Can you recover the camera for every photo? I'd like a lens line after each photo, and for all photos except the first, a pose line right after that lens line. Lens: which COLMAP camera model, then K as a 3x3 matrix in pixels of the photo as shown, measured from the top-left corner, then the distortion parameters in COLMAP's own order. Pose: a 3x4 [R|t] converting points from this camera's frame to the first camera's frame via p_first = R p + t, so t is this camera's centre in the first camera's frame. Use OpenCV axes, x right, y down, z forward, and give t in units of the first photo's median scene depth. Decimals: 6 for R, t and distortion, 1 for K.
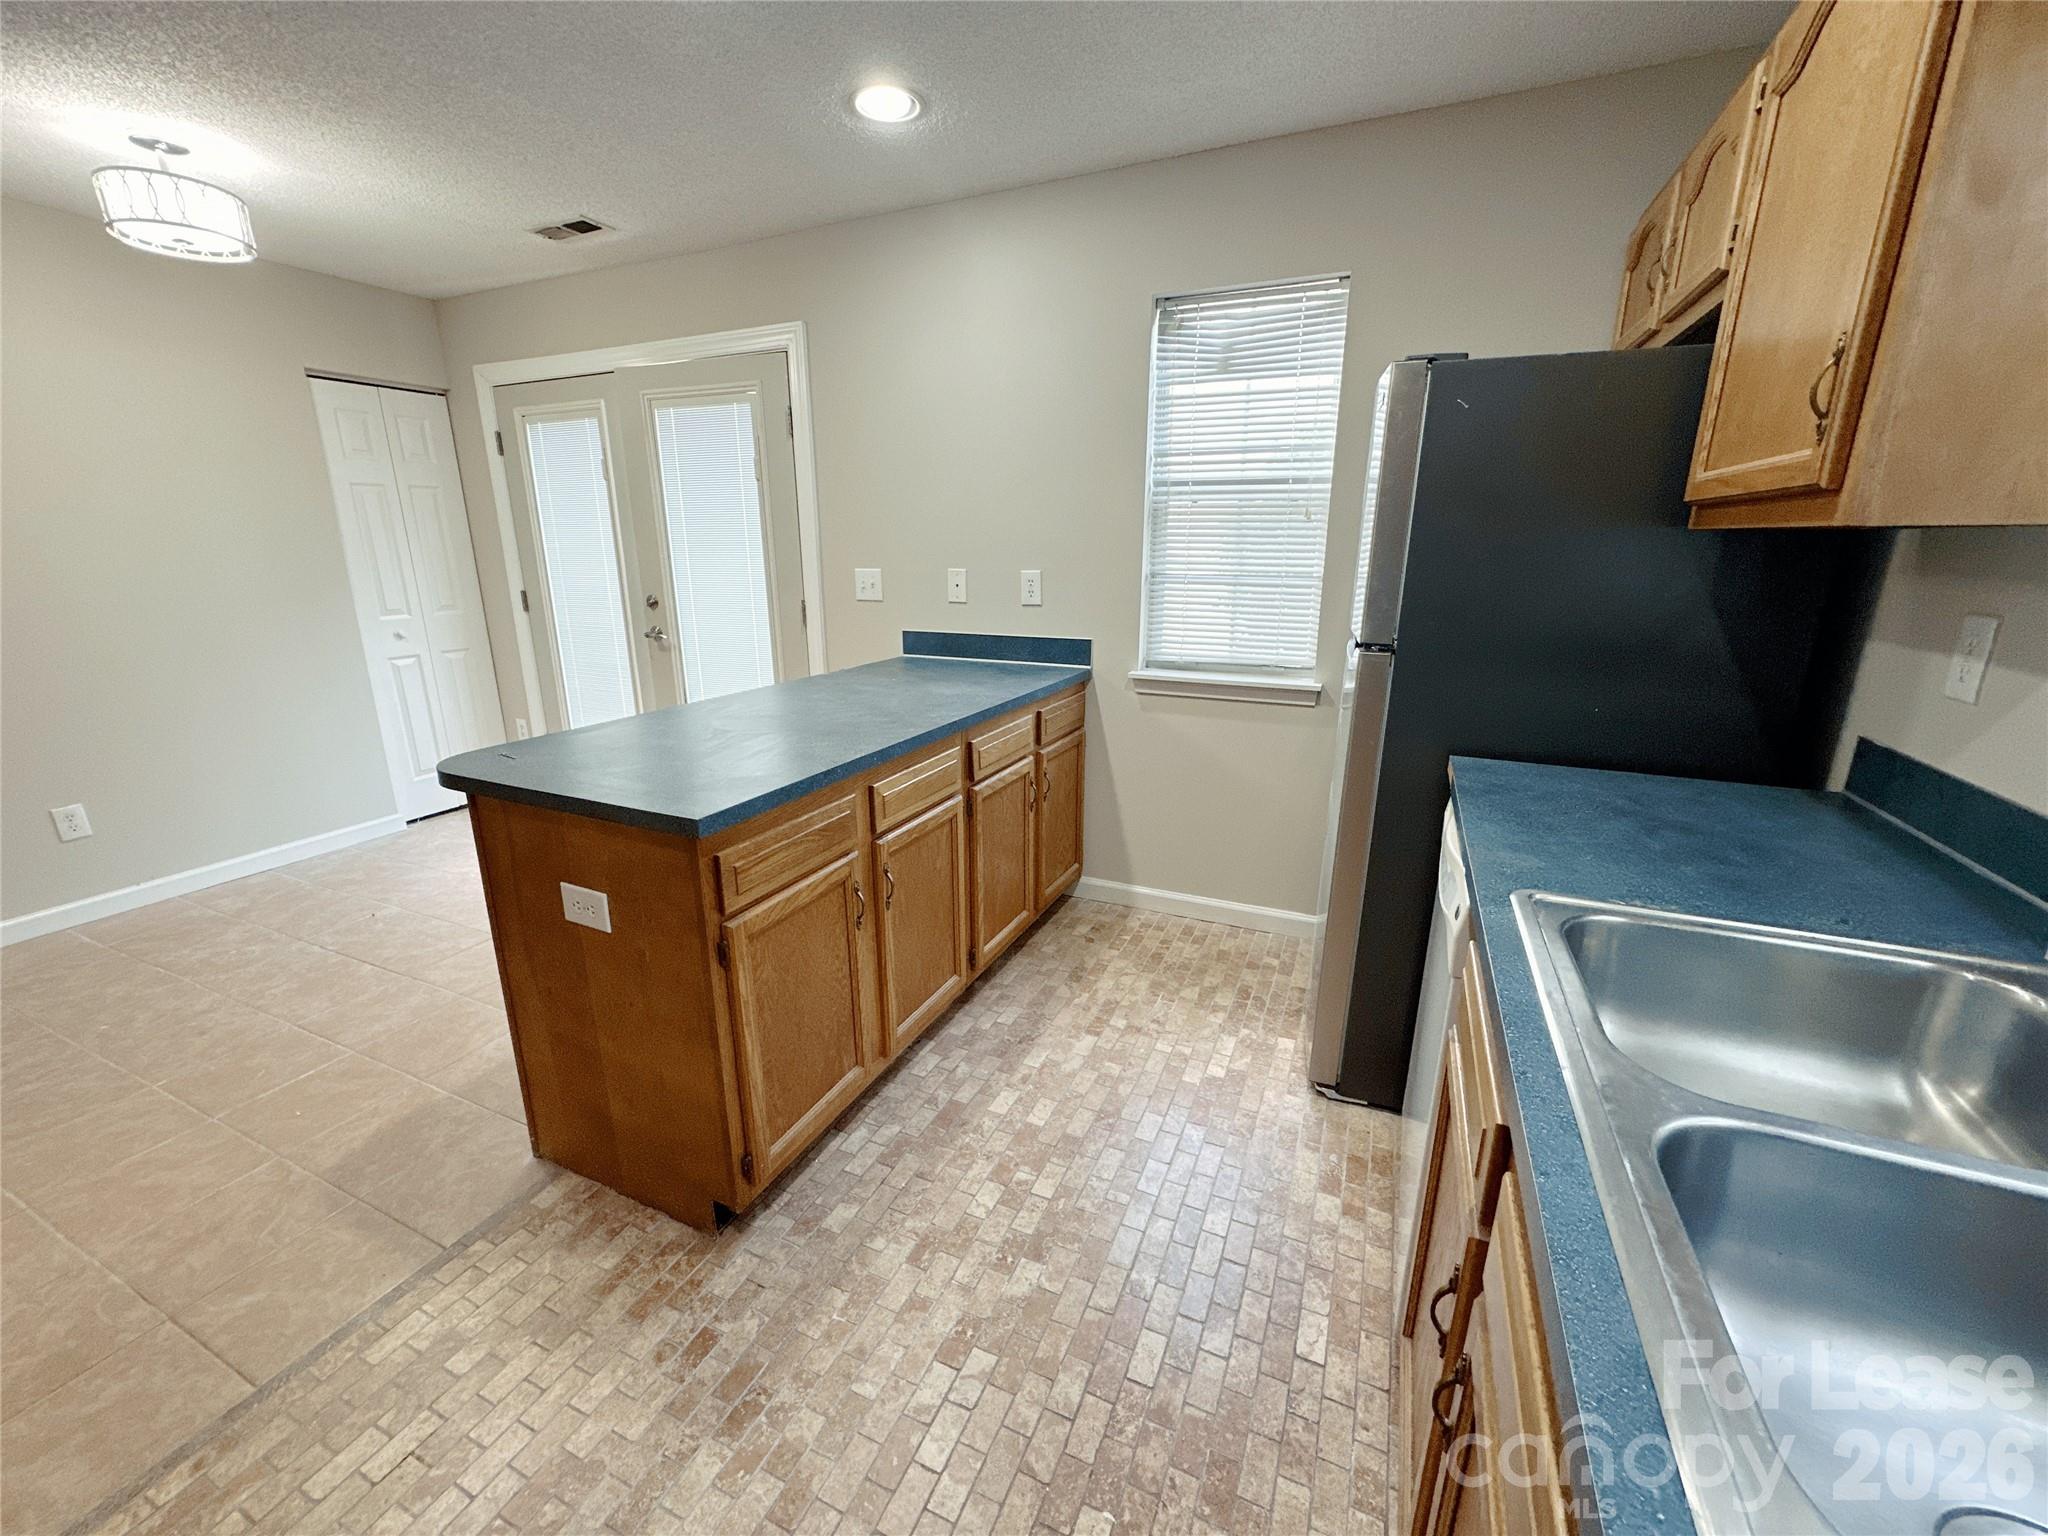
lens RADIAL K [[813.2, 0, 1024.0], [0, 813.2, 768.0], [0, 0, 1]] dist [-0.001496, -0.000040]
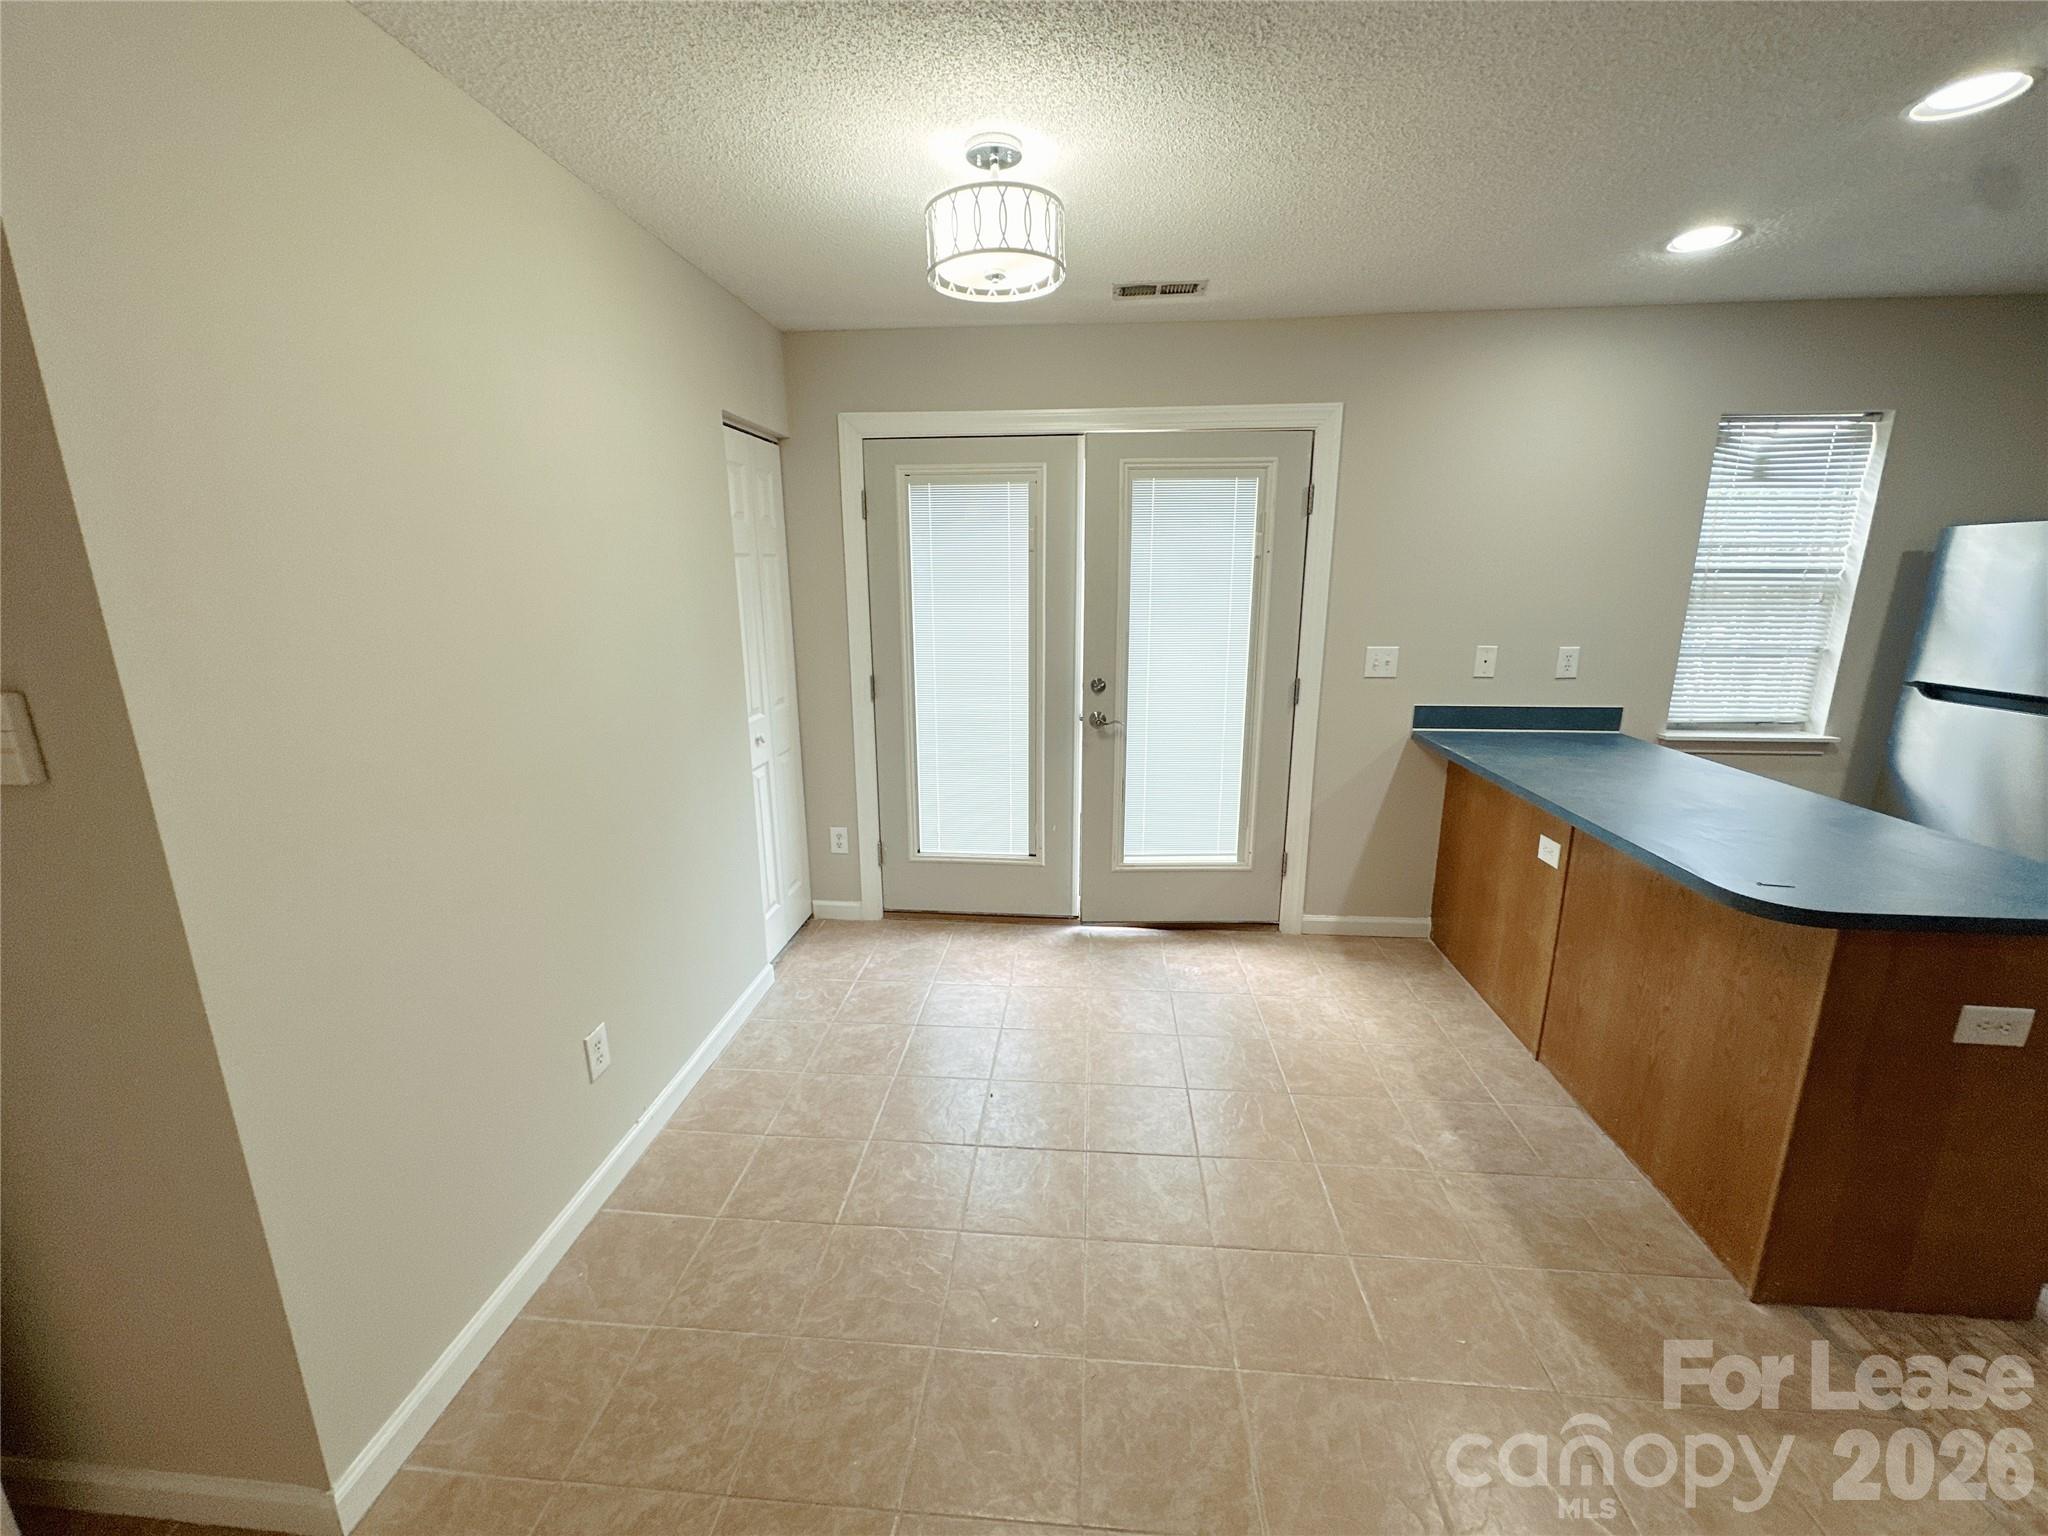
lens RADIAL K [[815.5, 0, 1020.7], [0, 815.5, 765.8], [0, 0, 1]] dist [-0.003620, 0.000348]
pose [[0.942986, -0.078659, 0.323404, -1.042923], [0.091679, 0.995470, -0.025199, -0.124635], [-0.319957, 0.053412, 0.945925, 0.217762]]
